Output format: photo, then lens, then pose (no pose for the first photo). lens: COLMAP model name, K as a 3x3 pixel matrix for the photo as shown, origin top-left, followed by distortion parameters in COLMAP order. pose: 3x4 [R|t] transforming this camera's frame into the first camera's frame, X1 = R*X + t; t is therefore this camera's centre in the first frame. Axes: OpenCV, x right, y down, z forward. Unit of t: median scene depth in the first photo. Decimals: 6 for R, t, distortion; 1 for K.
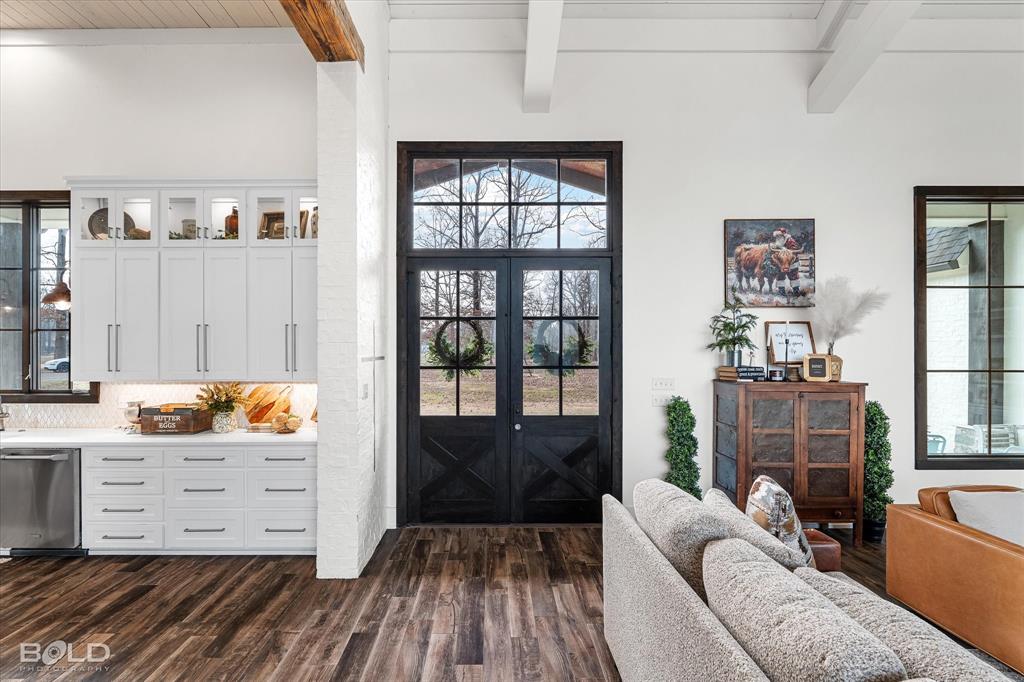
lens RADIAL K [[457.2, 0, 489.2], [0, 457.2, 350.6], [0, 0, 1]] dist [-0.000058, 0.000030]
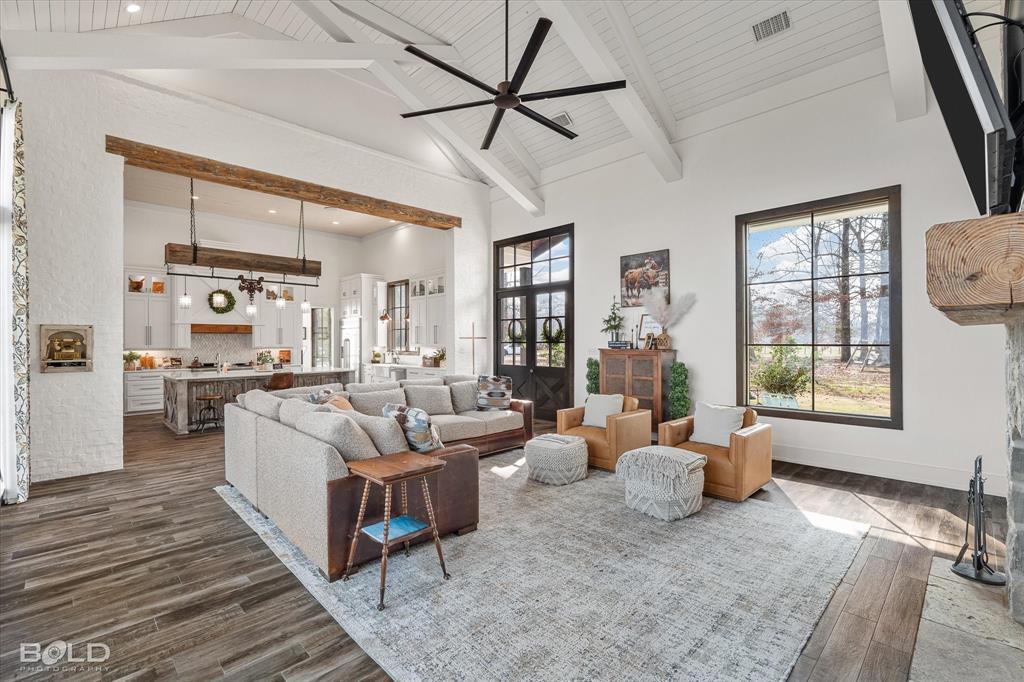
lens RADIAL K [[457.2, 0, 503.6], [0, 457.2, 345.8], [0, 0, 1]] dist [-0.000058, 0.000030]
pose [[0.690285, 0.003163, -0.723531, 1.468176], [-0.002225, 0.999995, 0.002249, 0.047973], [0.723534, 0.000057, 0.690288, -0.518658]]
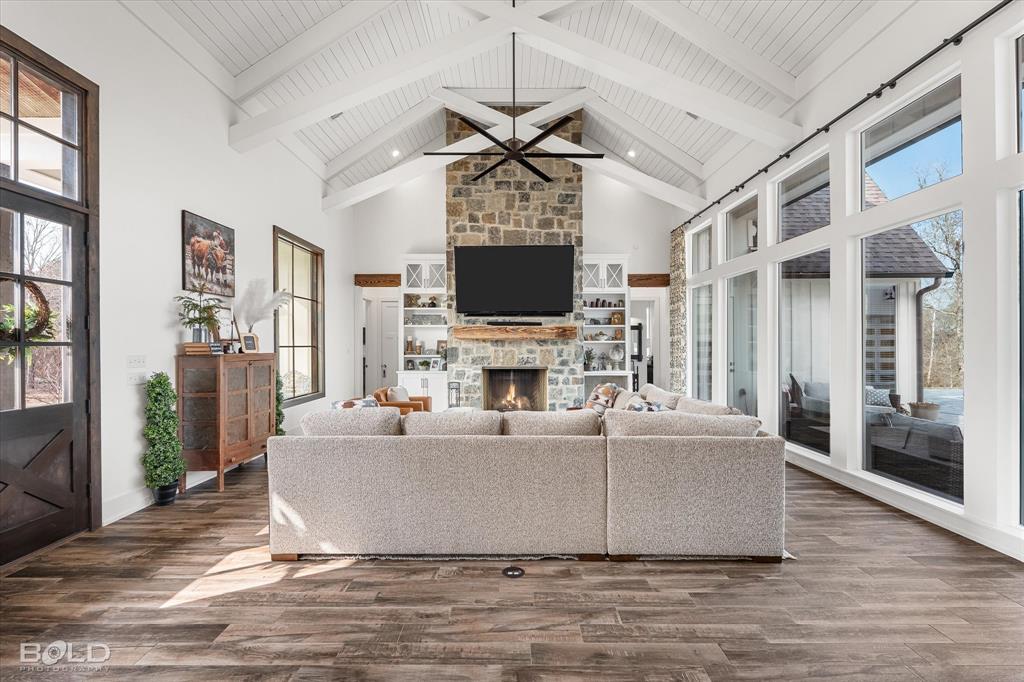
lens RADIAL K [[457.2, 0, 506.9], [0, 457.2, 341.6], [0, 0, 1]] dist [-0.000058, 0.000030]
pose [[0.004149, 0.004240, 0.999982, -0.585335], [0.003380, 0.999985, -0.004254, 0.038406], [-0.999986, 0.003397, 0.004135, 0.217582]]
